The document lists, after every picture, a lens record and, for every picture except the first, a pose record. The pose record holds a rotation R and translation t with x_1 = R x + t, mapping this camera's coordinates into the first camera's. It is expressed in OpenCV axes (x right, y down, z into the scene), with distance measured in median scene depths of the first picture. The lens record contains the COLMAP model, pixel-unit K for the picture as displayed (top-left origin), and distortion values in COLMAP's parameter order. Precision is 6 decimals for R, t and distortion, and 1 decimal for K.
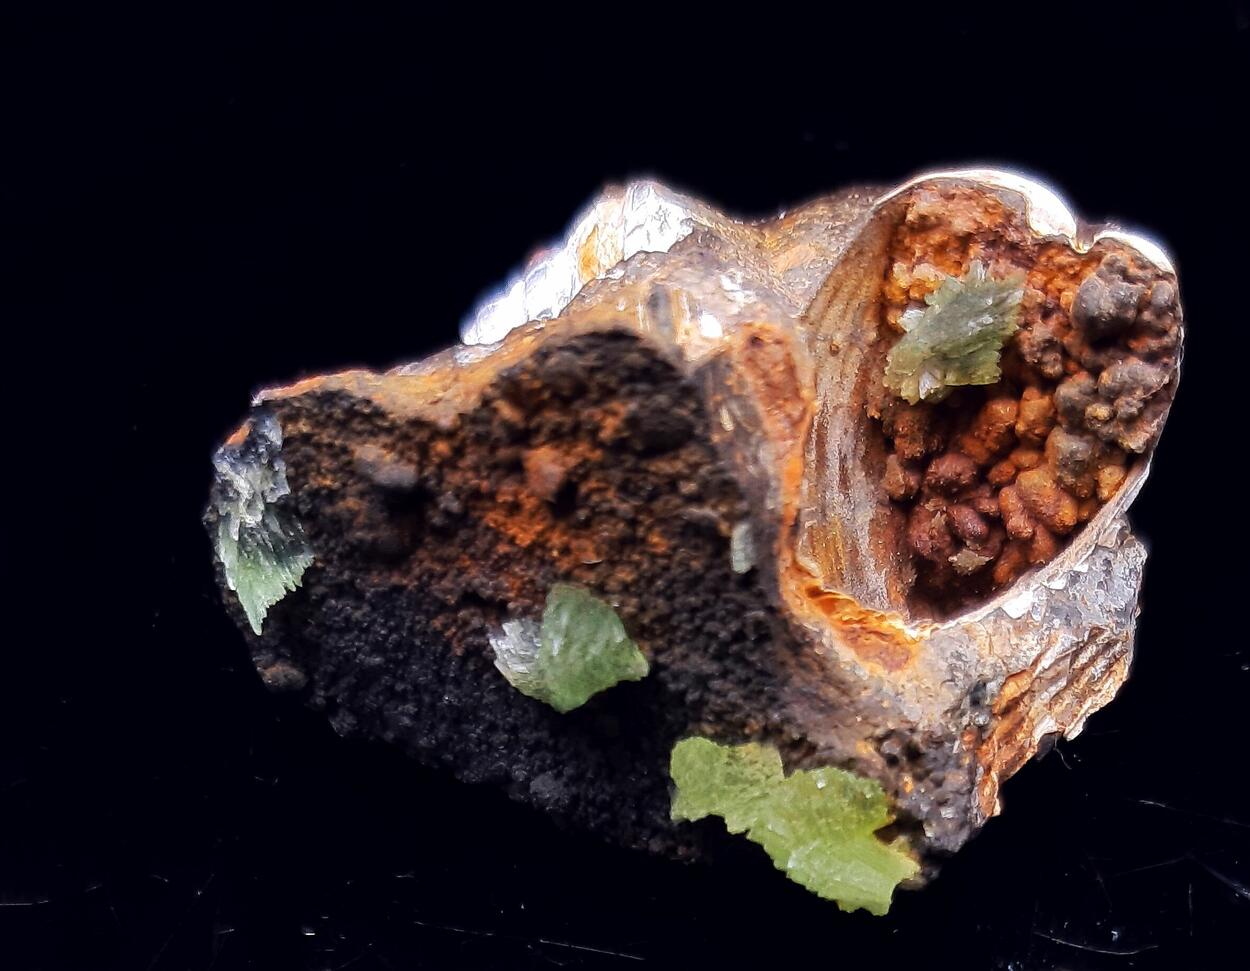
lens RADIAL K [[1061.3, 0, 625.0], [0, 1061.3, 485.5], [0, 0, 1]] dist [-0.010250, -0.002540]
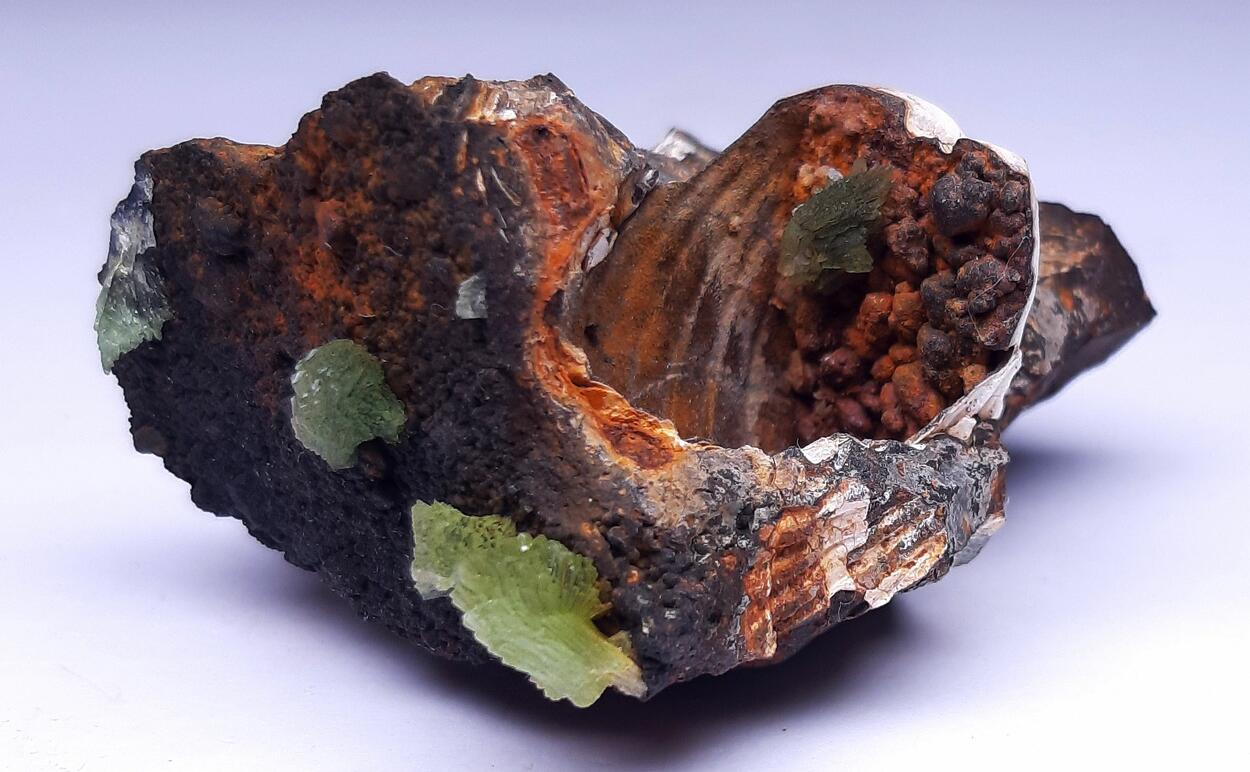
lens RADIAL K [[956.9, 0, 625.2], [0, 956.9, 282.8], [0, 0, 1]] dist [0.039678, 0.000036]
pose [[0.989272, 0.128116, -0.070188, 0.246711], [-0.137151, 0.979984, -0.144296, 0.121164], [0.050297, 0.152374, 0.987042, 0.050371]]
